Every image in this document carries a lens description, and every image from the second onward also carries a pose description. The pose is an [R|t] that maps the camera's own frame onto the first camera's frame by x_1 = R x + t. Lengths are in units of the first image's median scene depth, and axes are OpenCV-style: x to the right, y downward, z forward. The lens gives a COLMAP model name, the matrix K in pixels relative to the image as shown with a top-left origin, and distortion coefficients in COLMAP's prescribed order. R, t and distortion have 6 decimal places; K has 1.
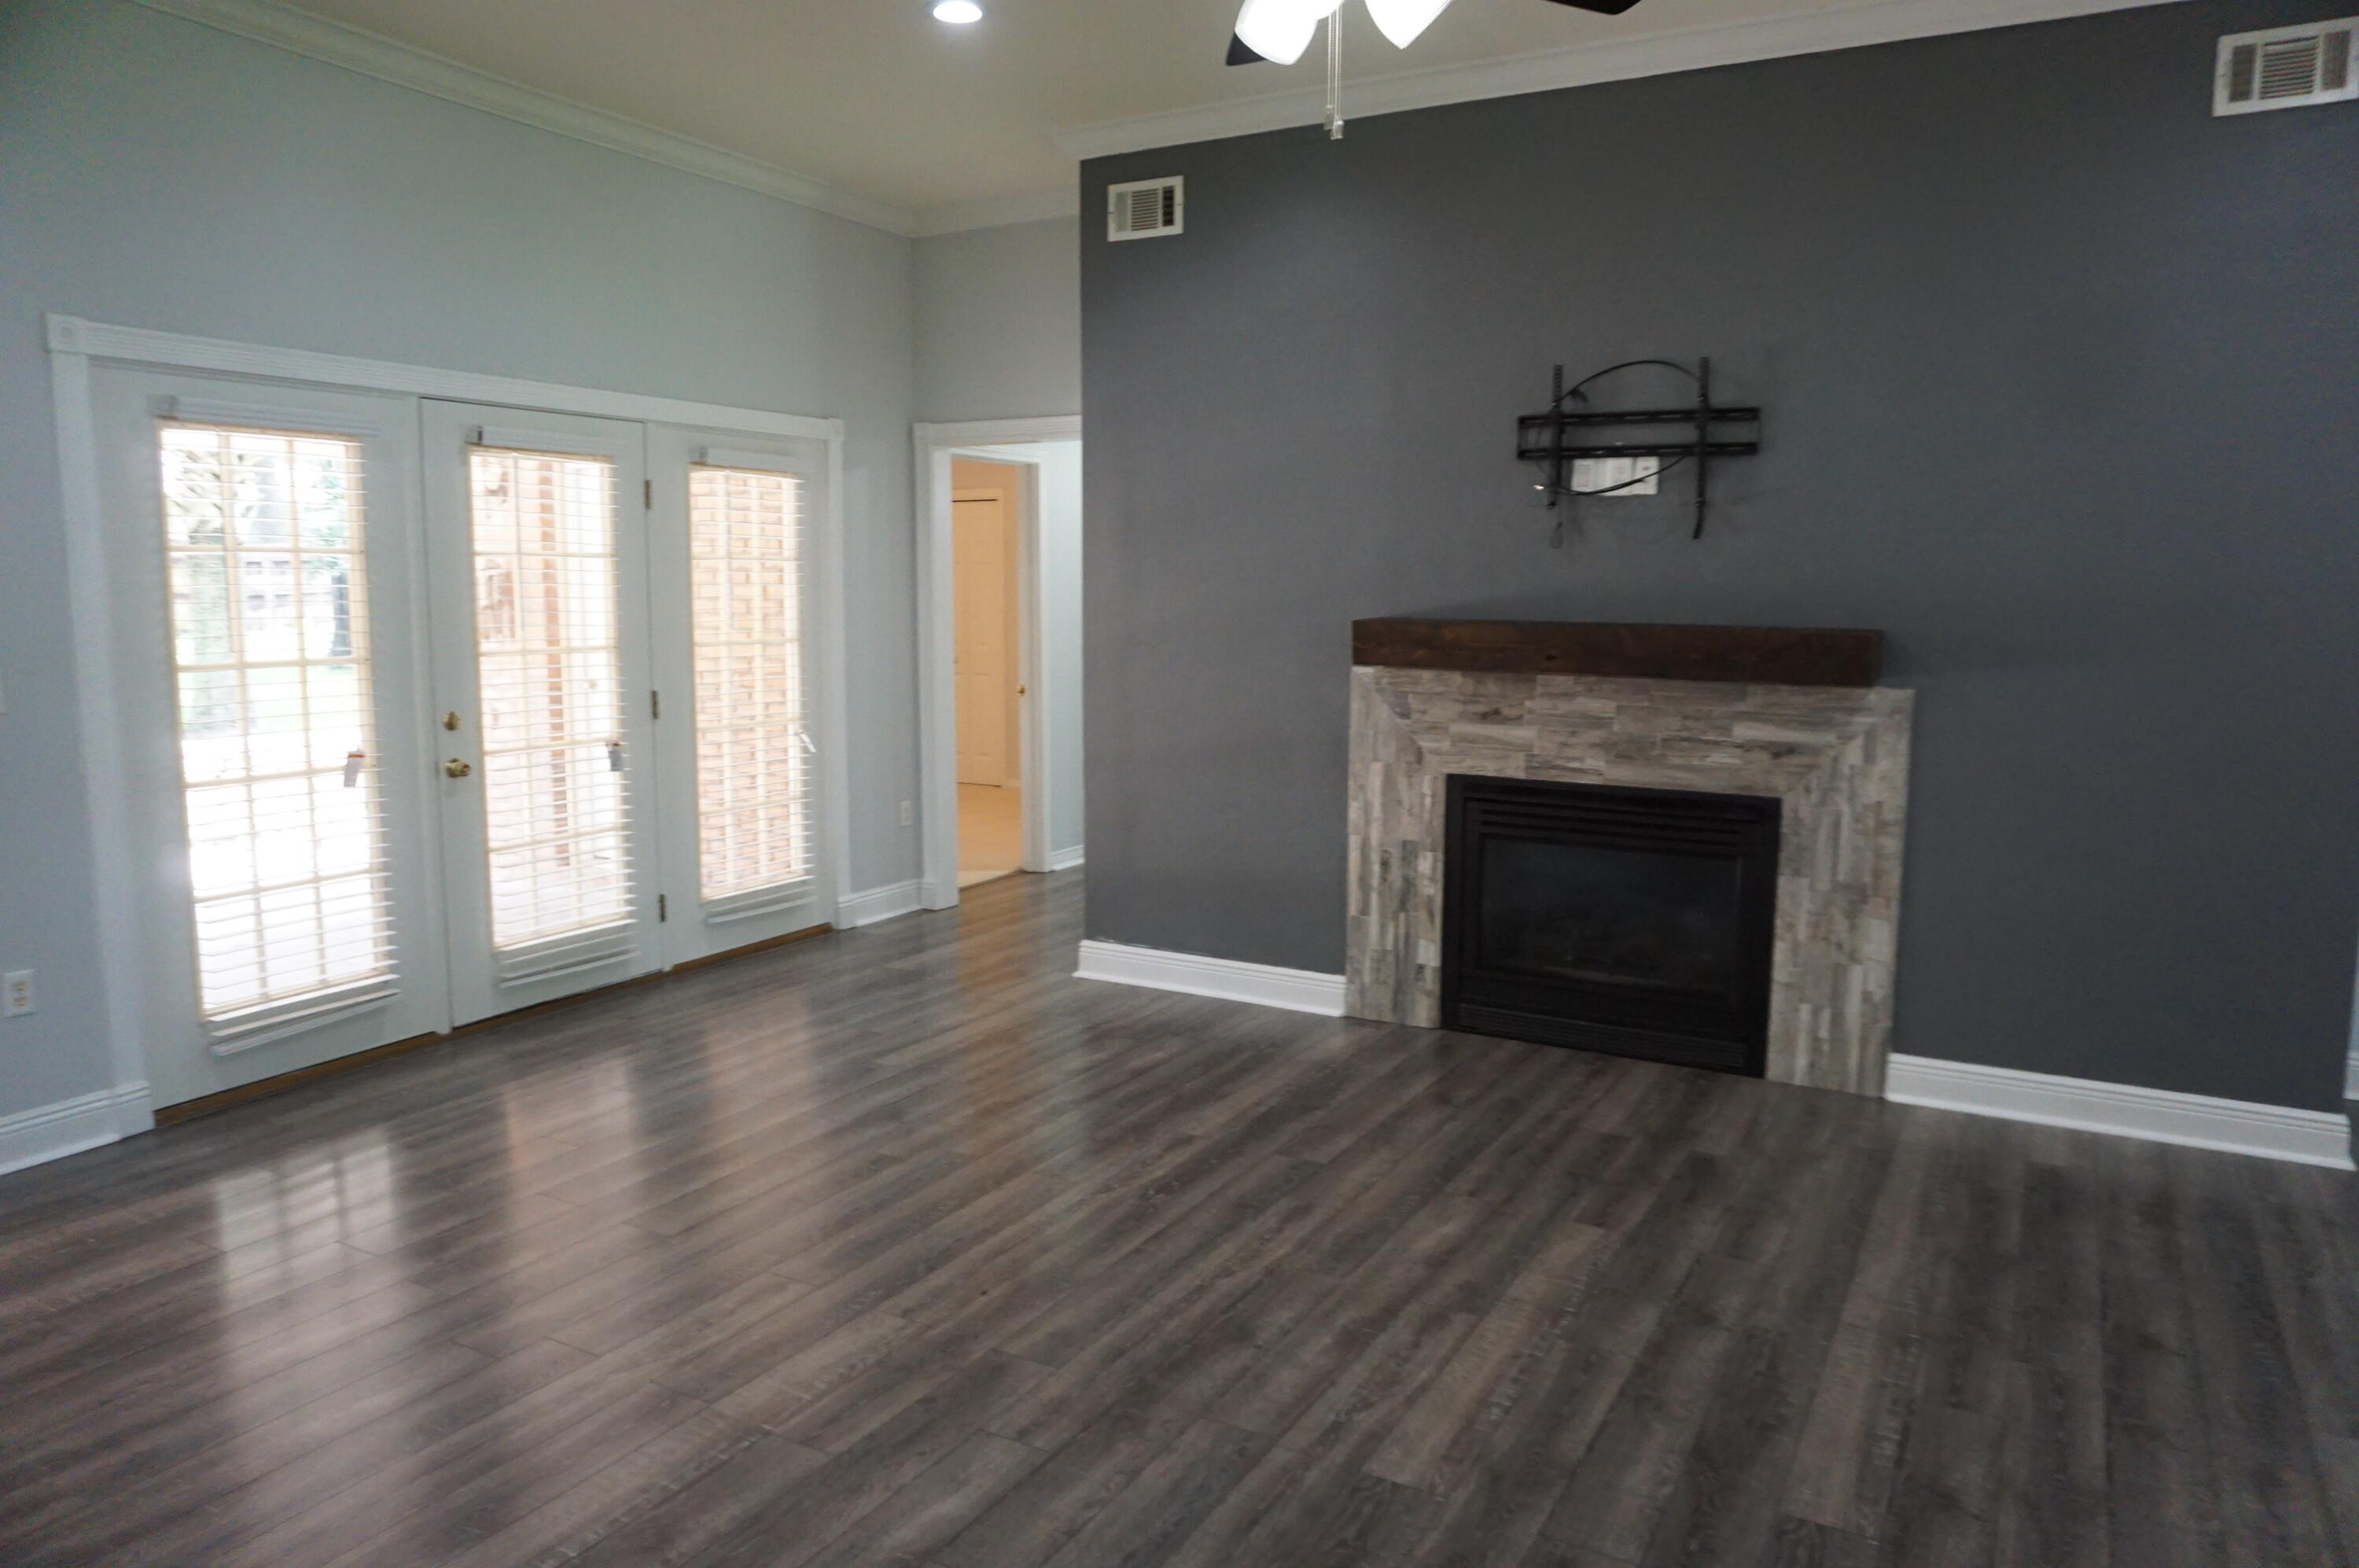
lens RADIAL K [[1572.1, 0, 1179.5], [0, 1572.1, 784.0], [0, 0, 1]] dist [-0.055211, 0.035486]
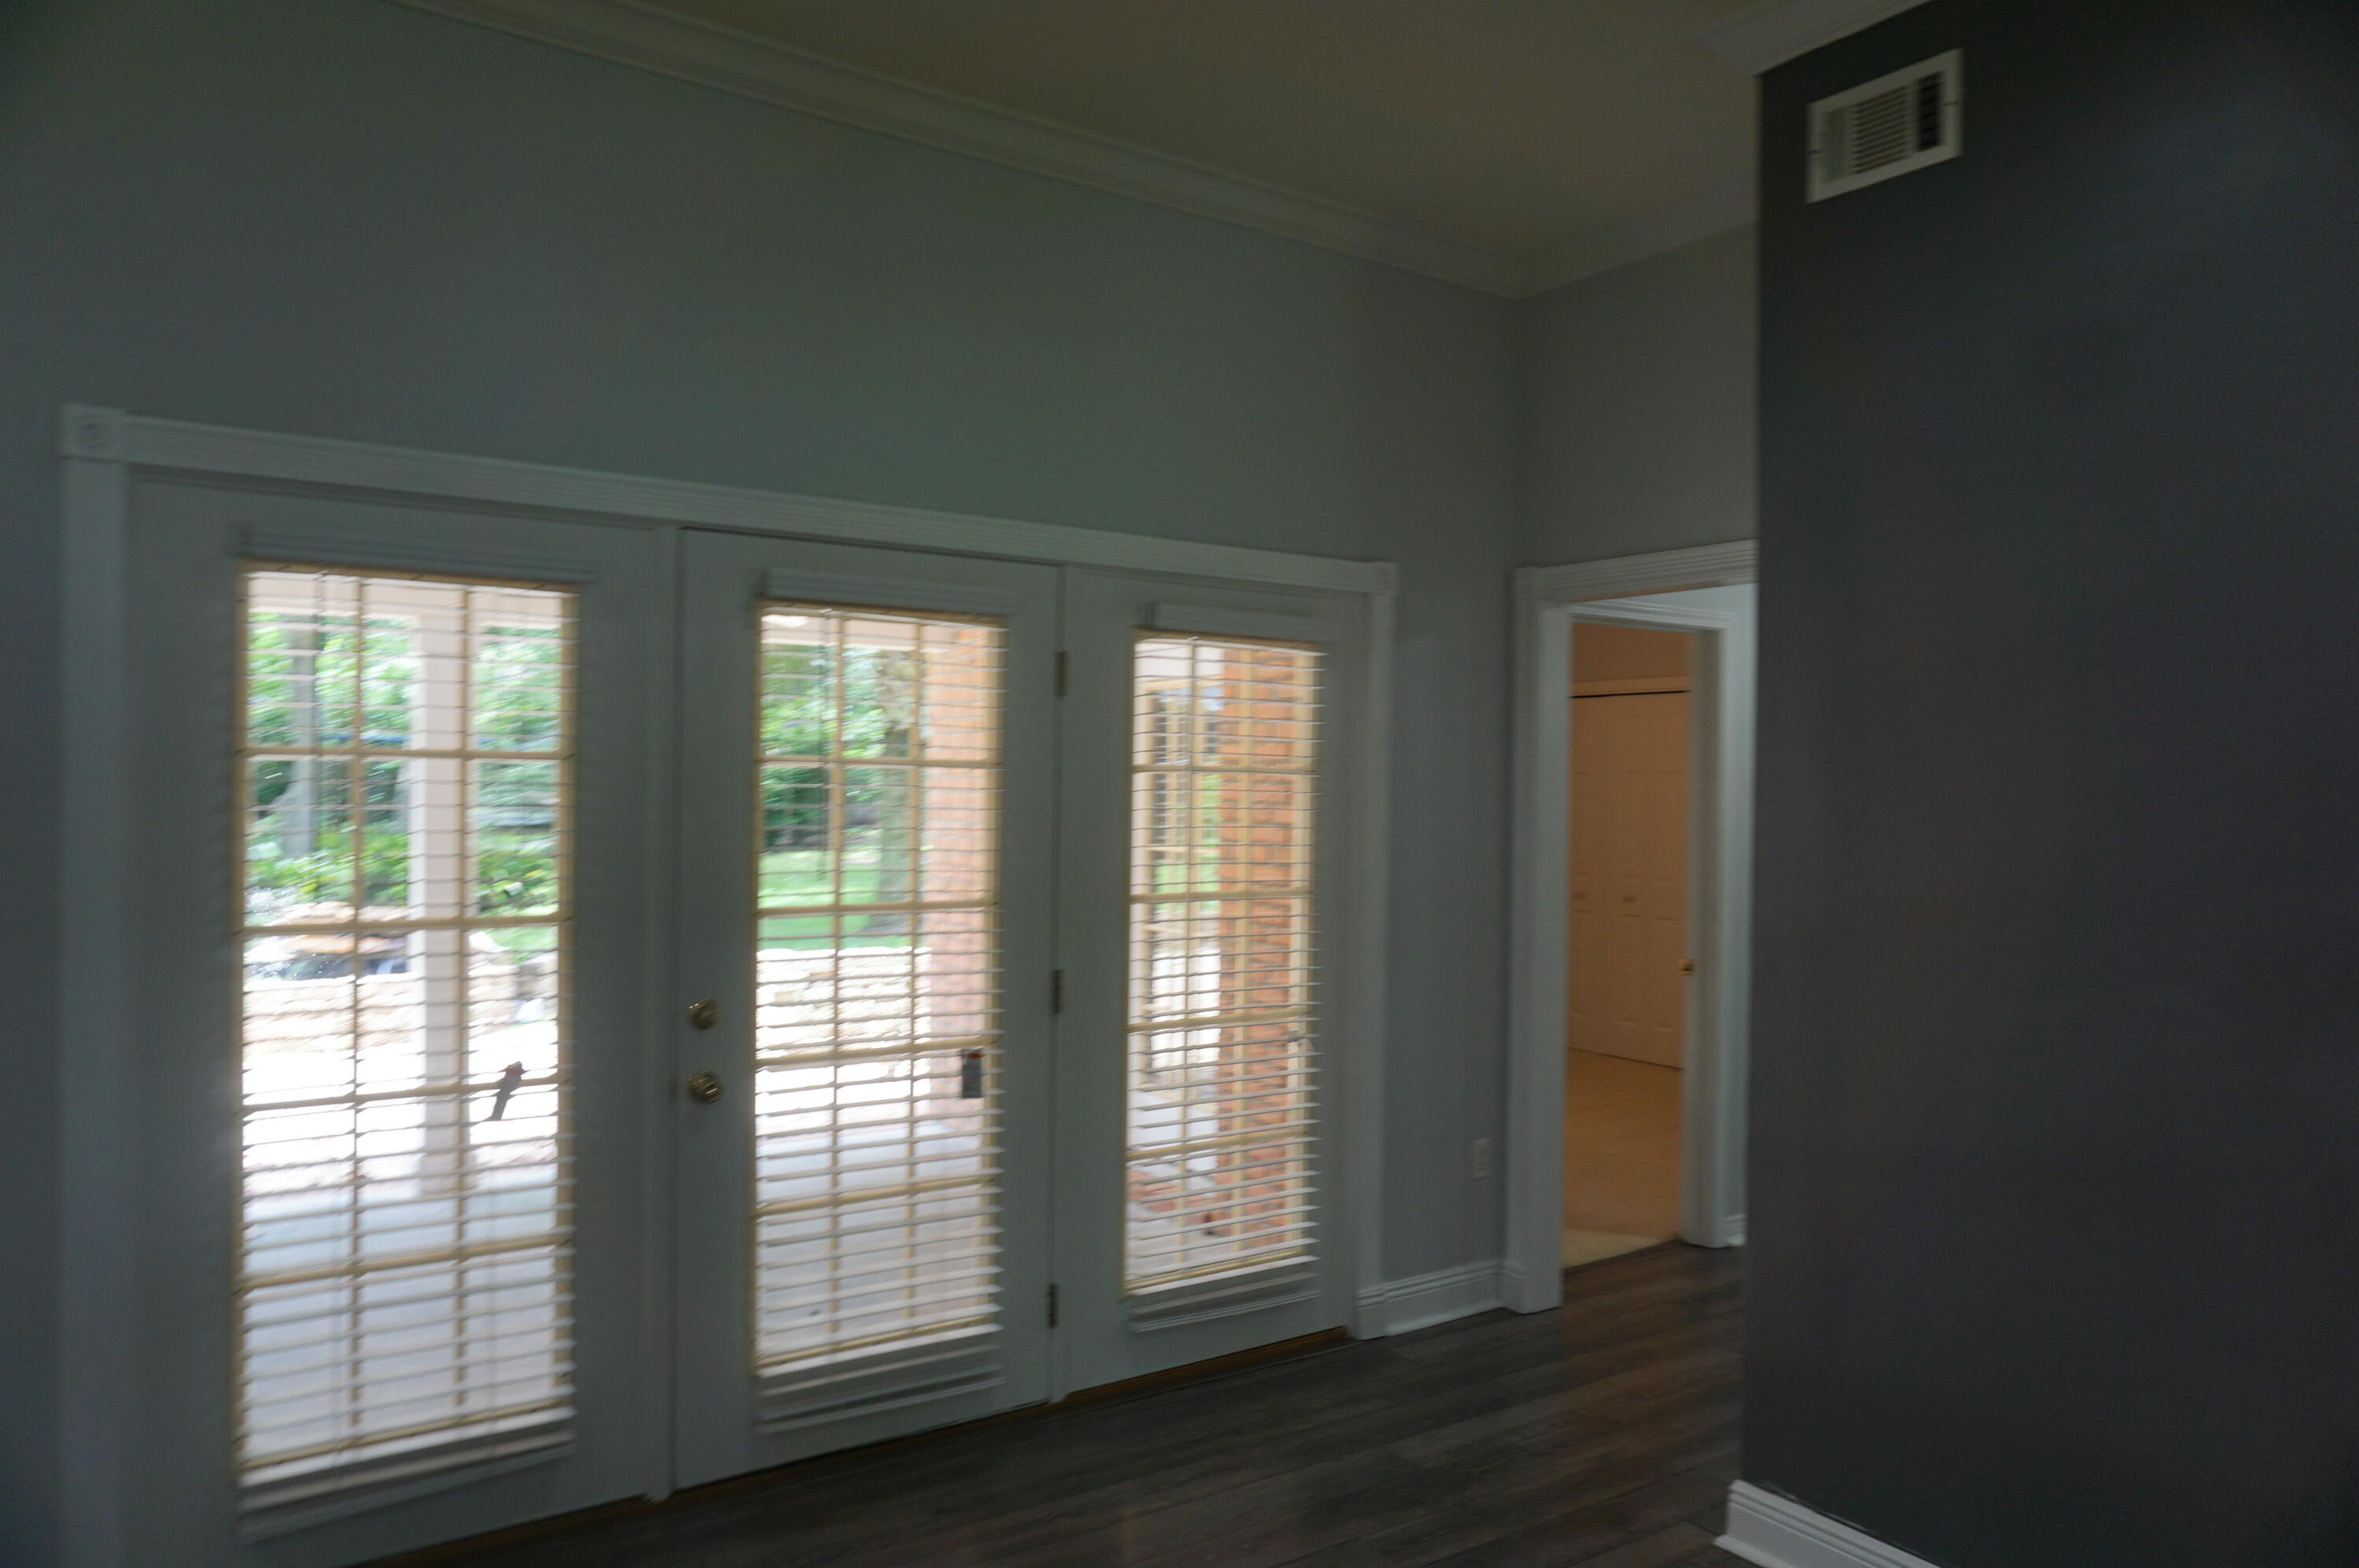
lens RADIAL K [[1572.1, 0, 1179.5], [0, 1572.1, 784.0], [0, 0, 1]] dist [-0.055211, 0.035486]
pose [[0.895079, 0.011933, -0.445748, 0.001430], [-0.069015, 0.991303, -0.112048, -0.066927], [0.440534, 0.131055, 0.888118, 0.430316]]
